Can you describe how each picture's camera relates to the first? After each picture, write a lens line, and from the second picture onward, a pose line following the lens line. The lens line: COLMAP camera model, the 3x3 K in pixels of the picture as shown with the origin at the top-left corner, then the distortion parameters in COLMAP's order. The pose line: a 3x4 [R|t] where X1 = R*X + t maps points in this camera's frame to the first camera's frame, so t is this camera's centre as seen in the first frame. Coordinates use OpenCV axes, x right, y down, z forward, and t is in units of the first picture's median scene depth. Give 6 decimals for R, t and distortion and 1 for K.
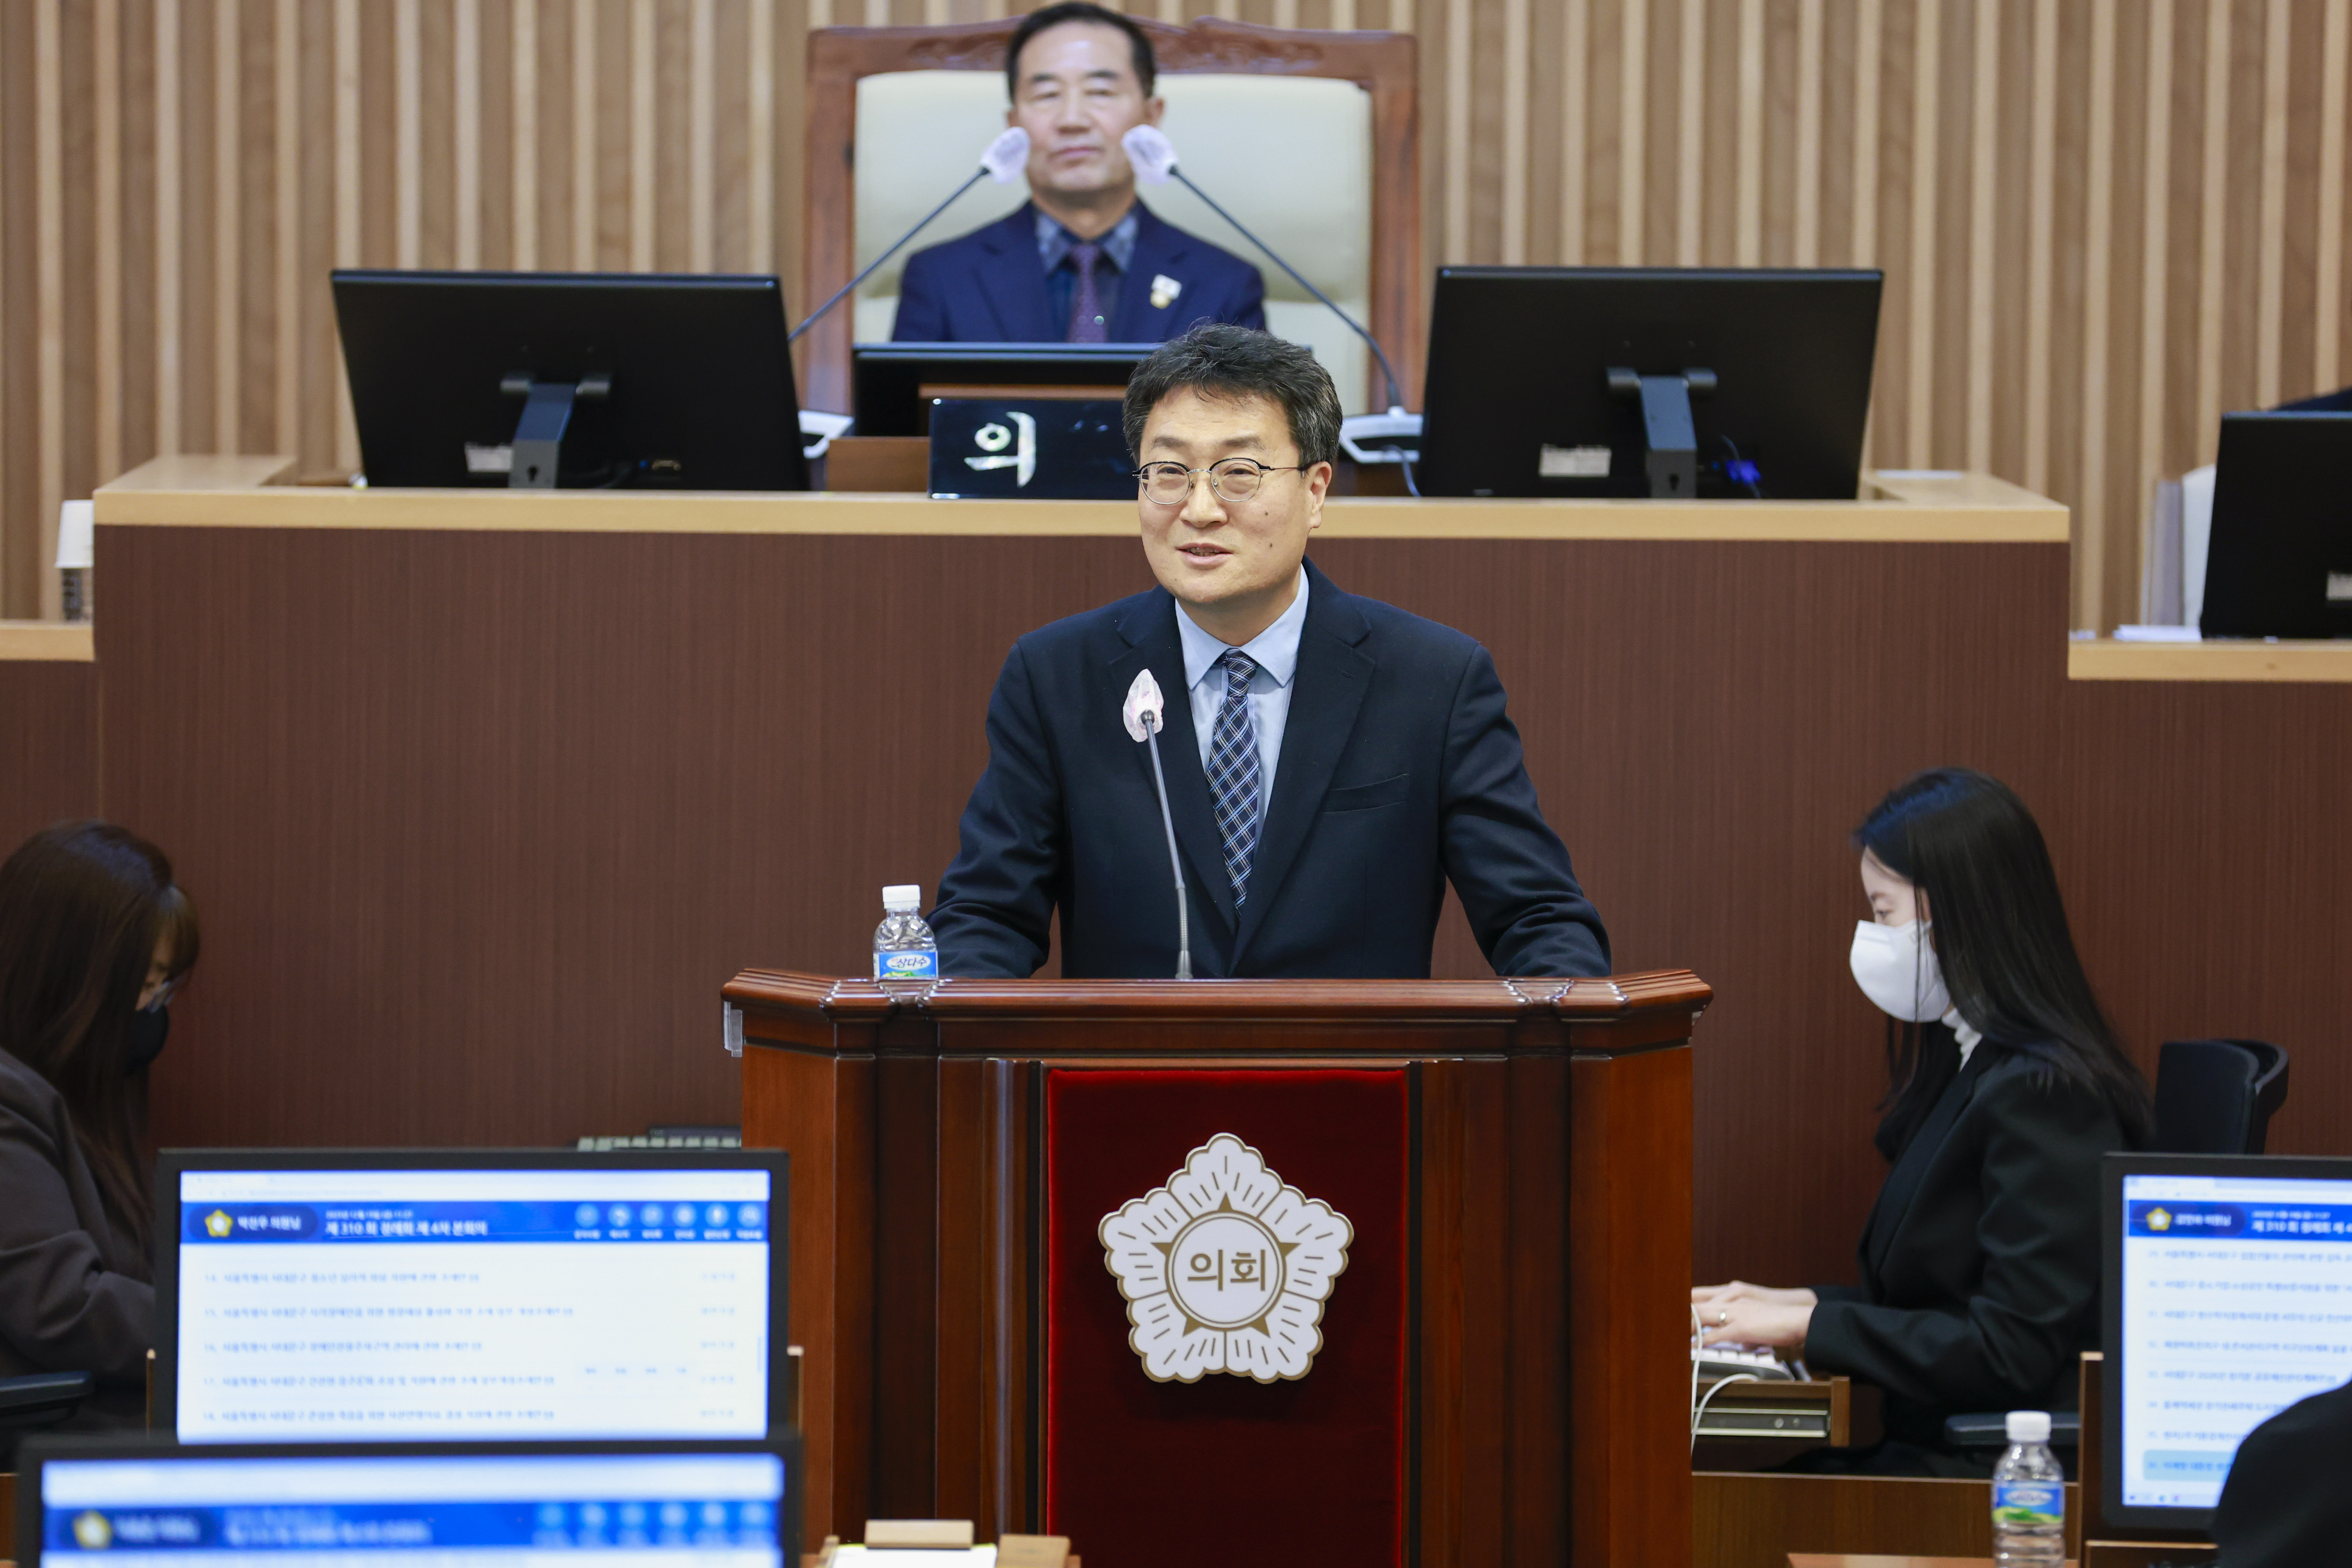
lens RADIAL K [[12304.0, 0, 1176.0], [0, 12304.0, 784.0], [0, 0, 1]] dist [1.191534, 10.068645]
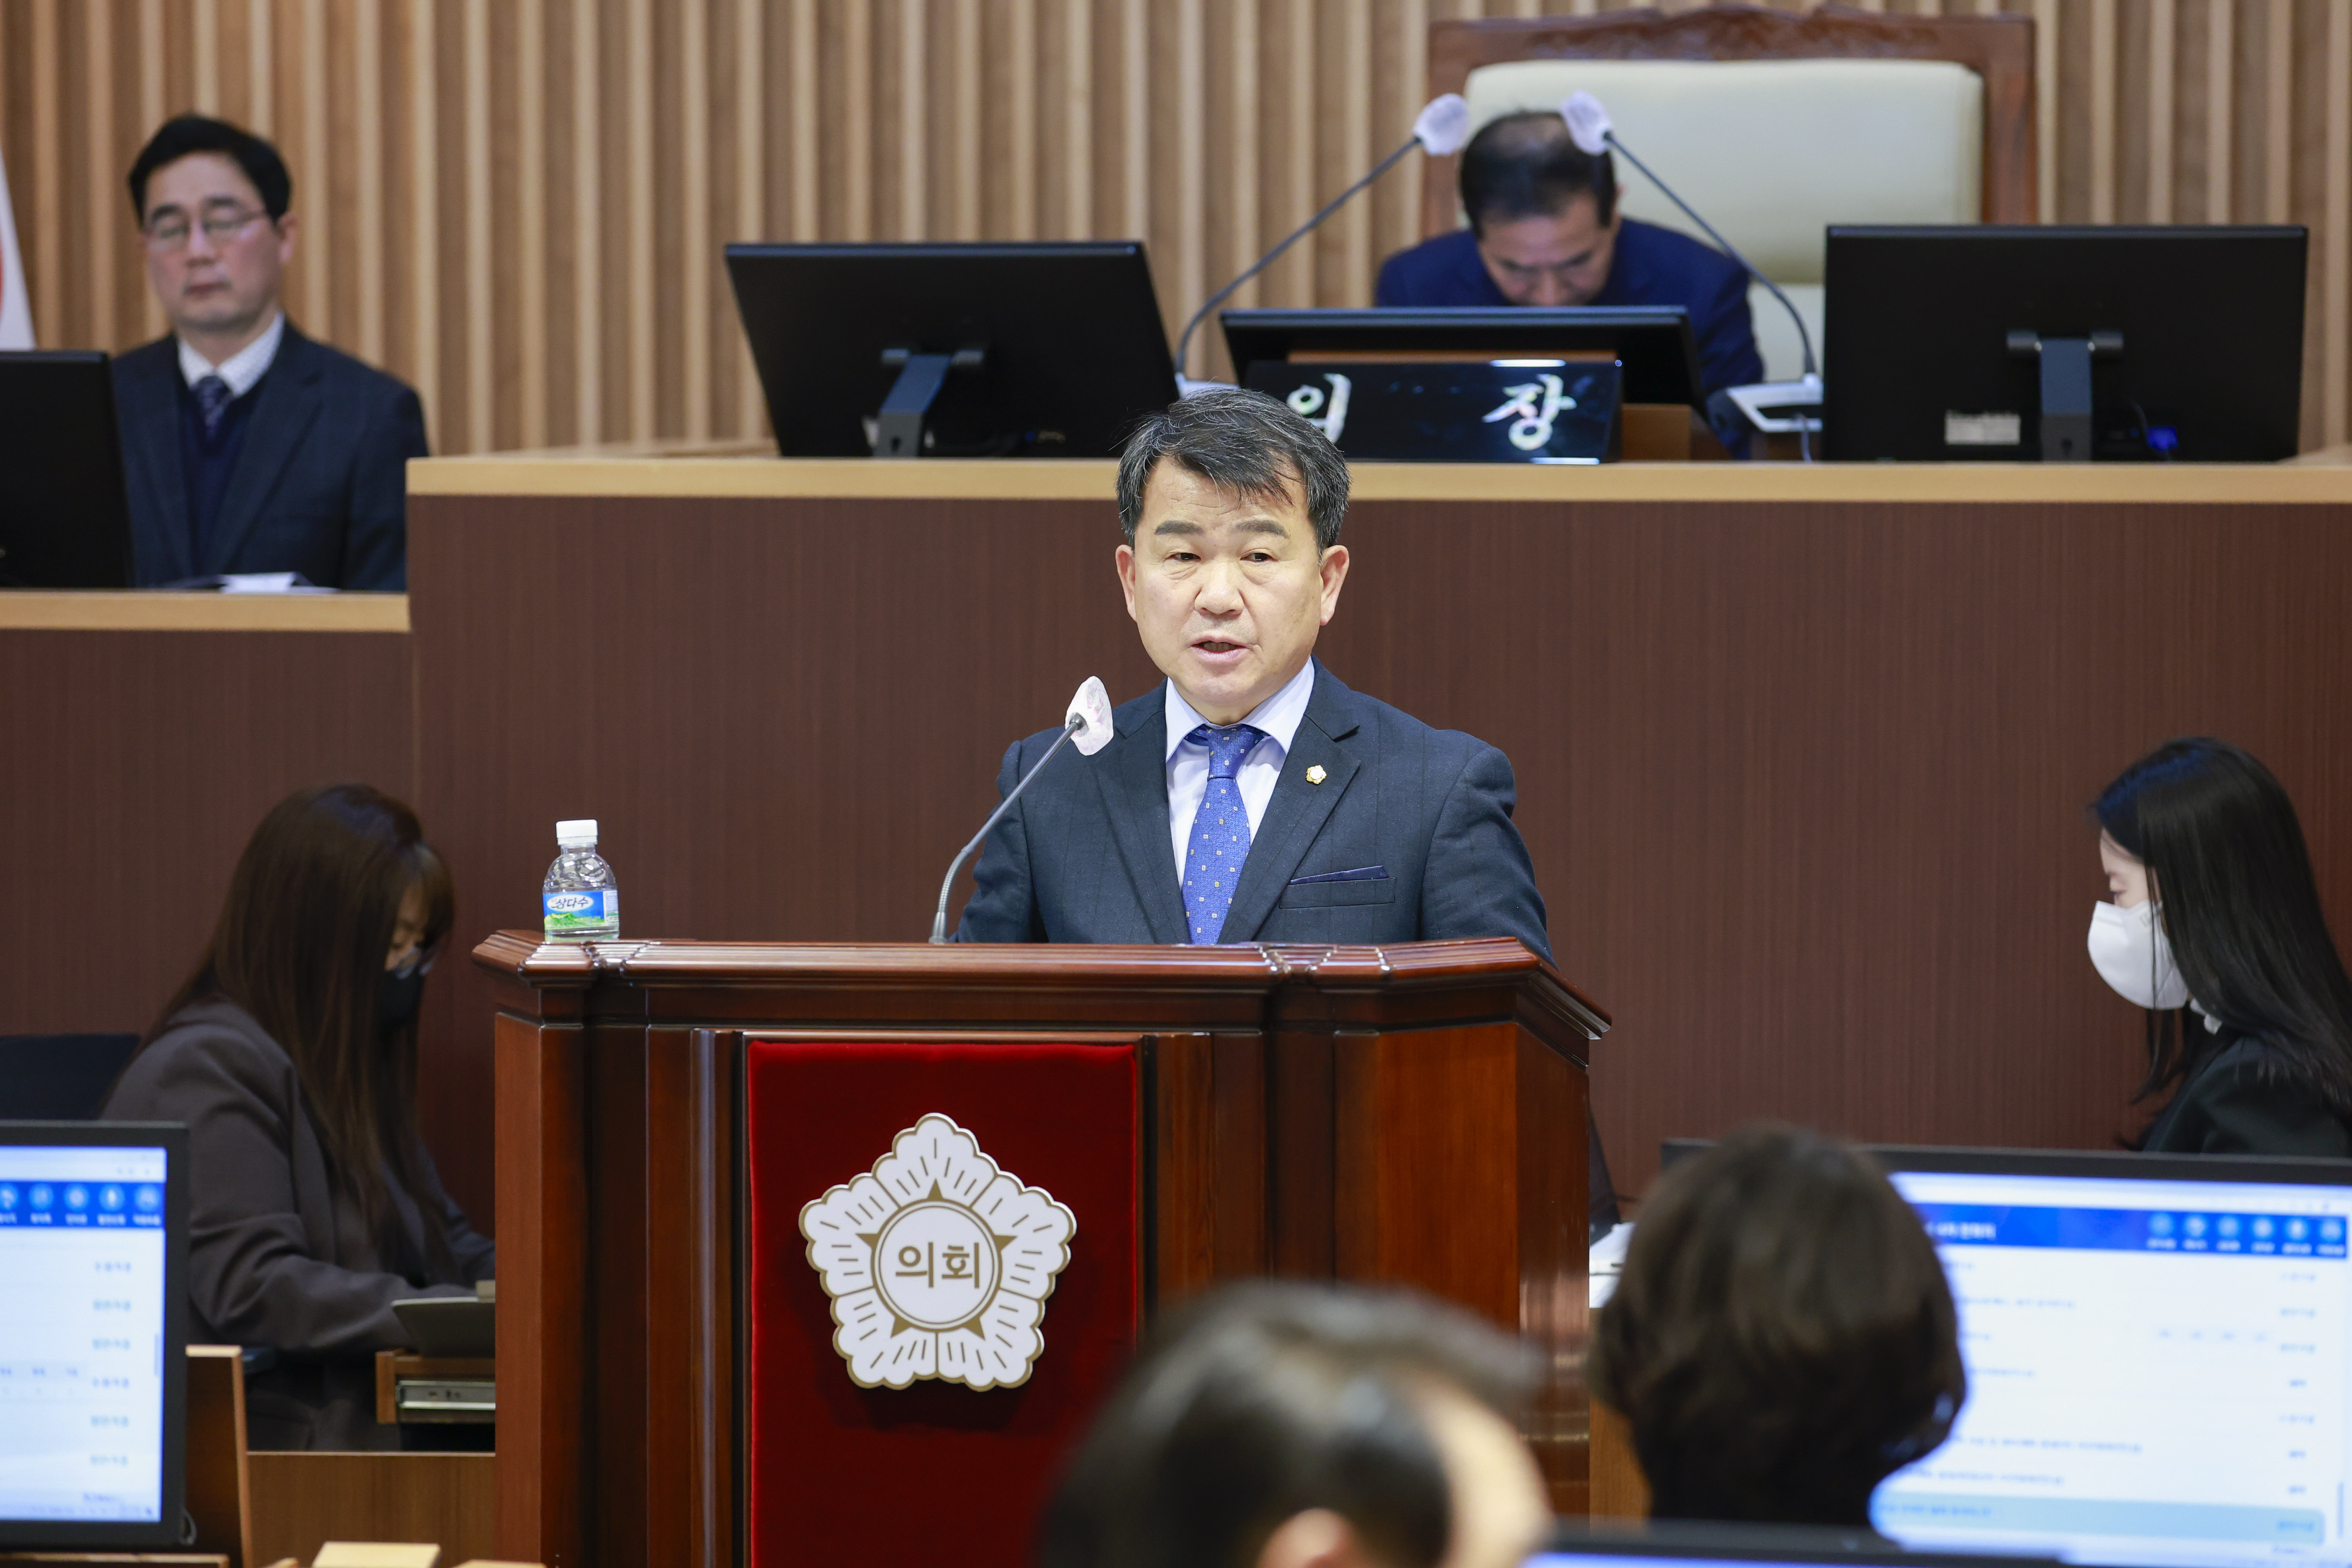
lens RADIAL K [[9783.6, 0, 1217.3], [0, 9783.6, 775.9], [0, 0, 1]] dist [0.474609, 3.262786]
pose [[0.974500, 0.002879, -0.224369, 0.184928], [-0.004758, 0.999958, -0.007835, 0.009135], [0.224337, 0.008703, 0.974473, 0.304620]]
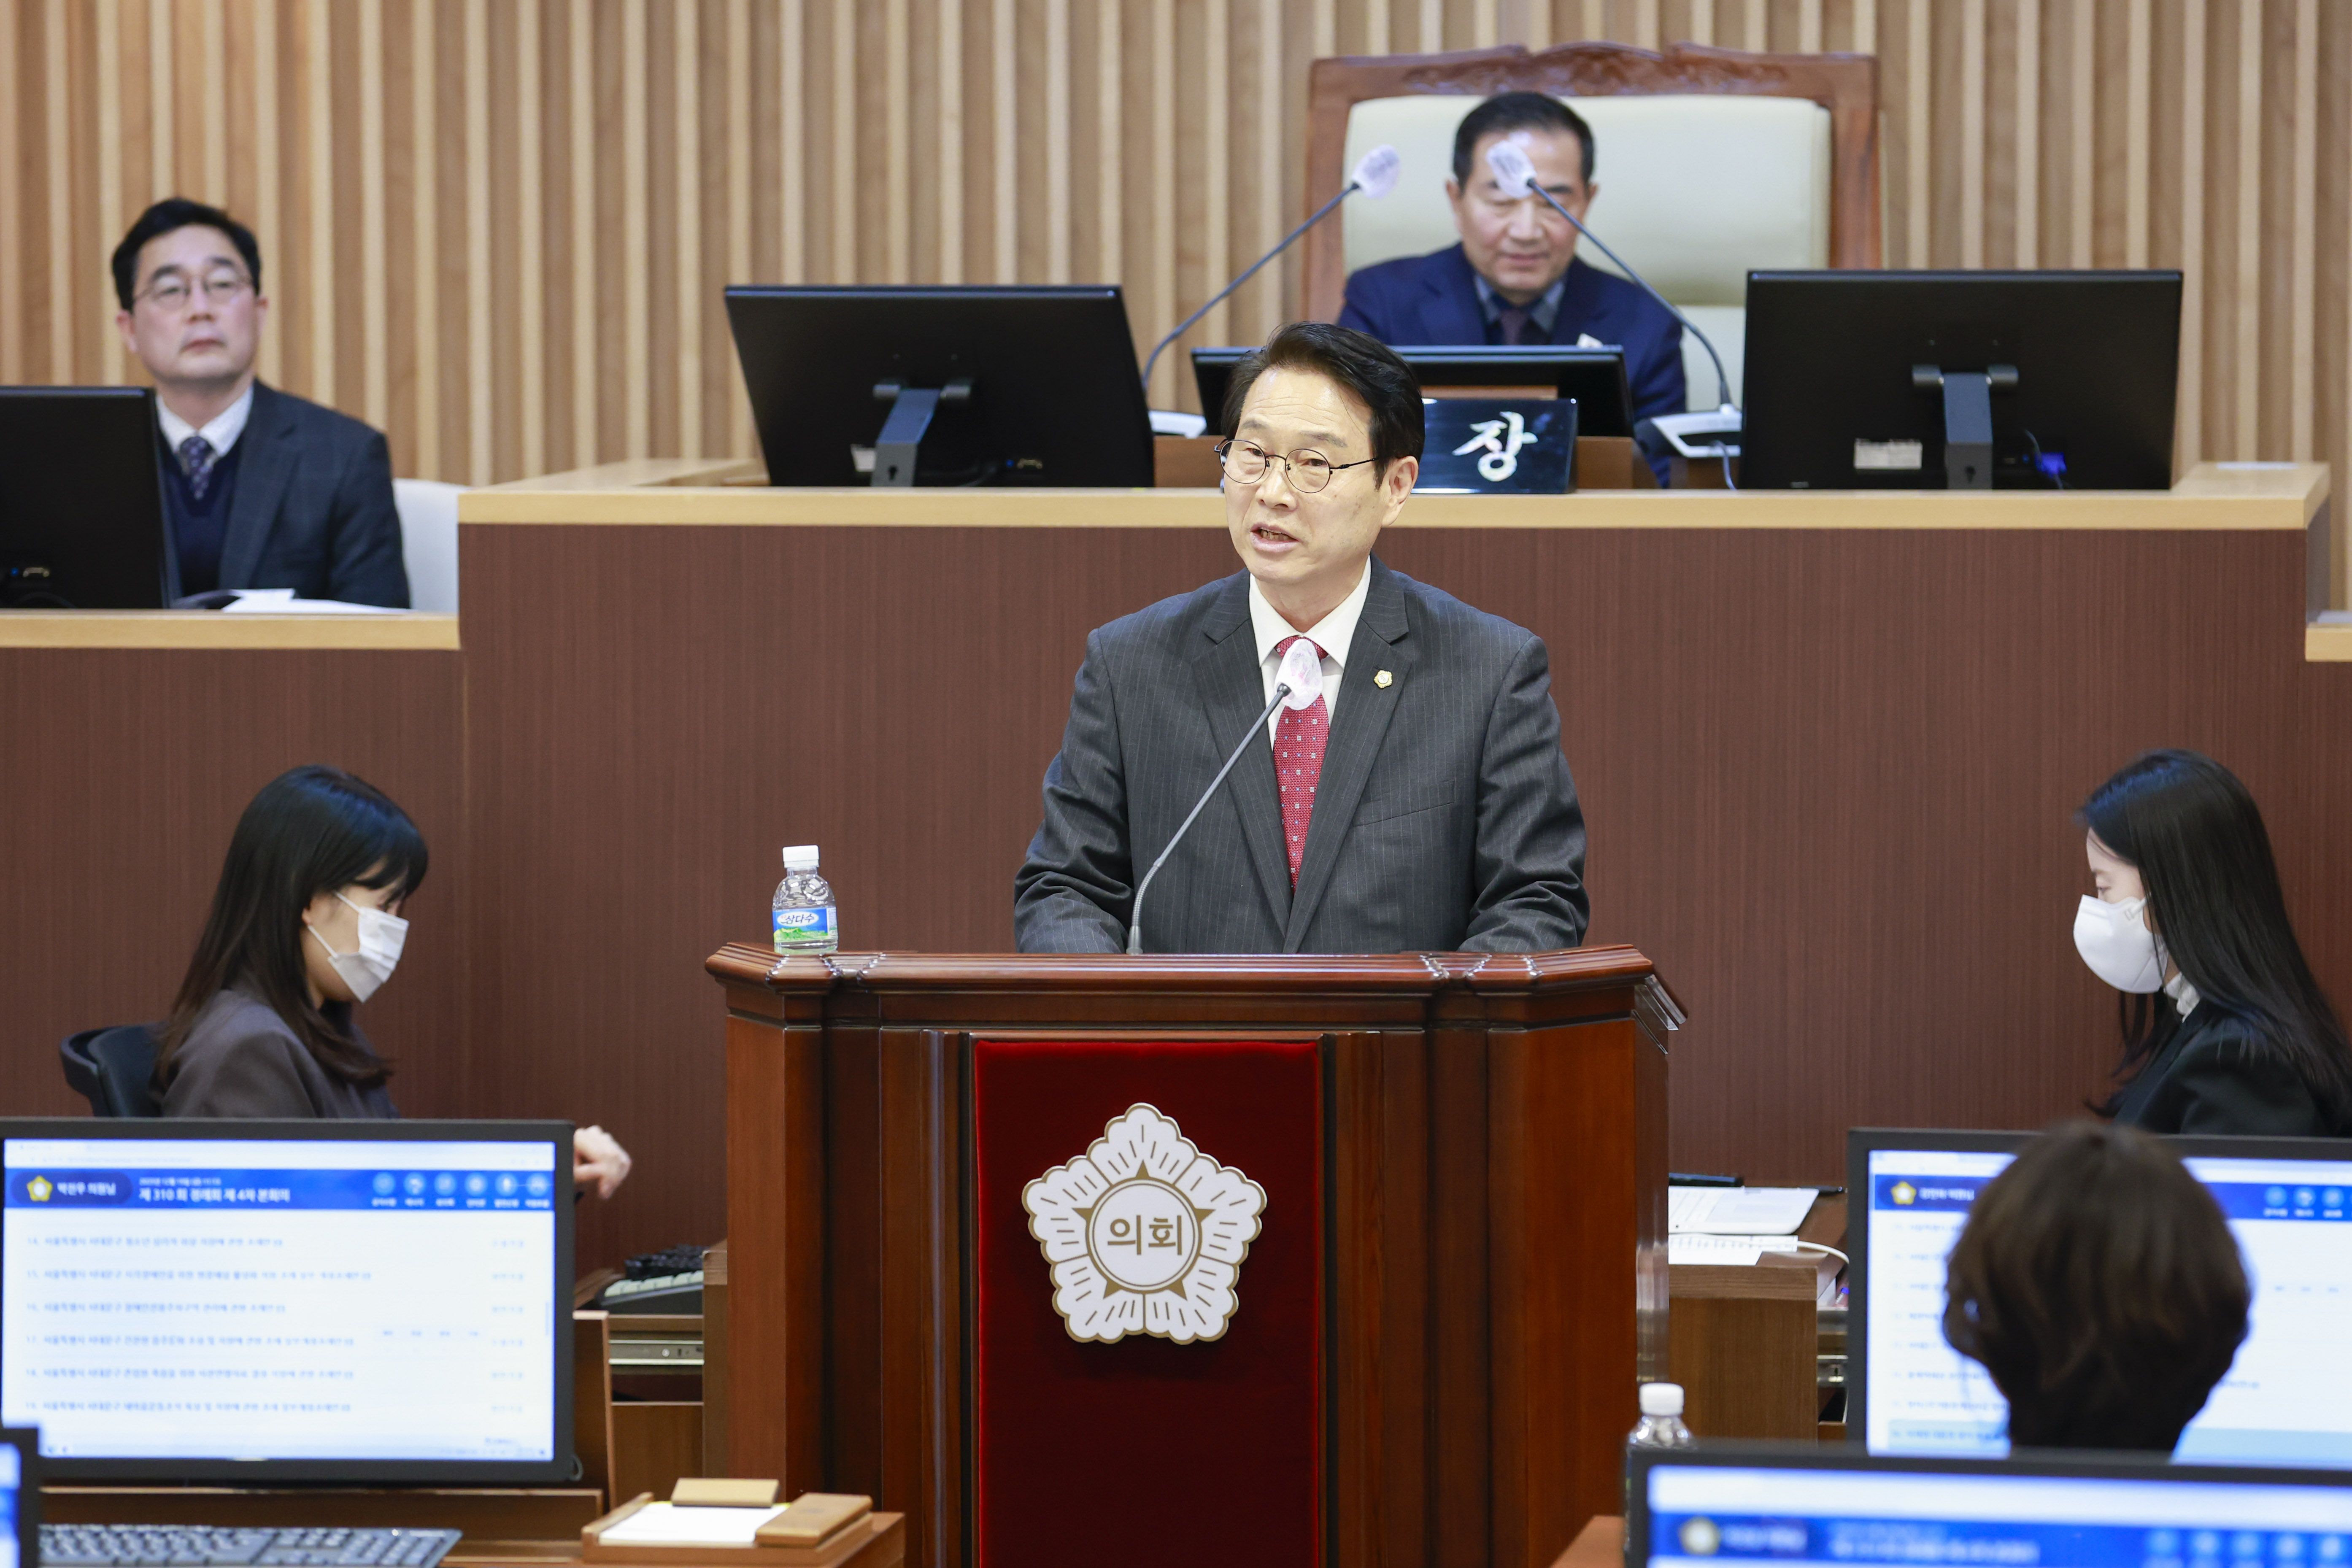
lens RADIAL K [[10561.0, 0, 1176.0], [0, 10561.0, 784.0], [0, 0, 1]] dist [0.420938, 2.341497]
pose [[0.986684, -0.000628, -0.162646, 0.151131], [0.001175, 0.999994, 0.003267, -0.001346], [0.162643, -0.003415, 0.986679, 0.124100]]
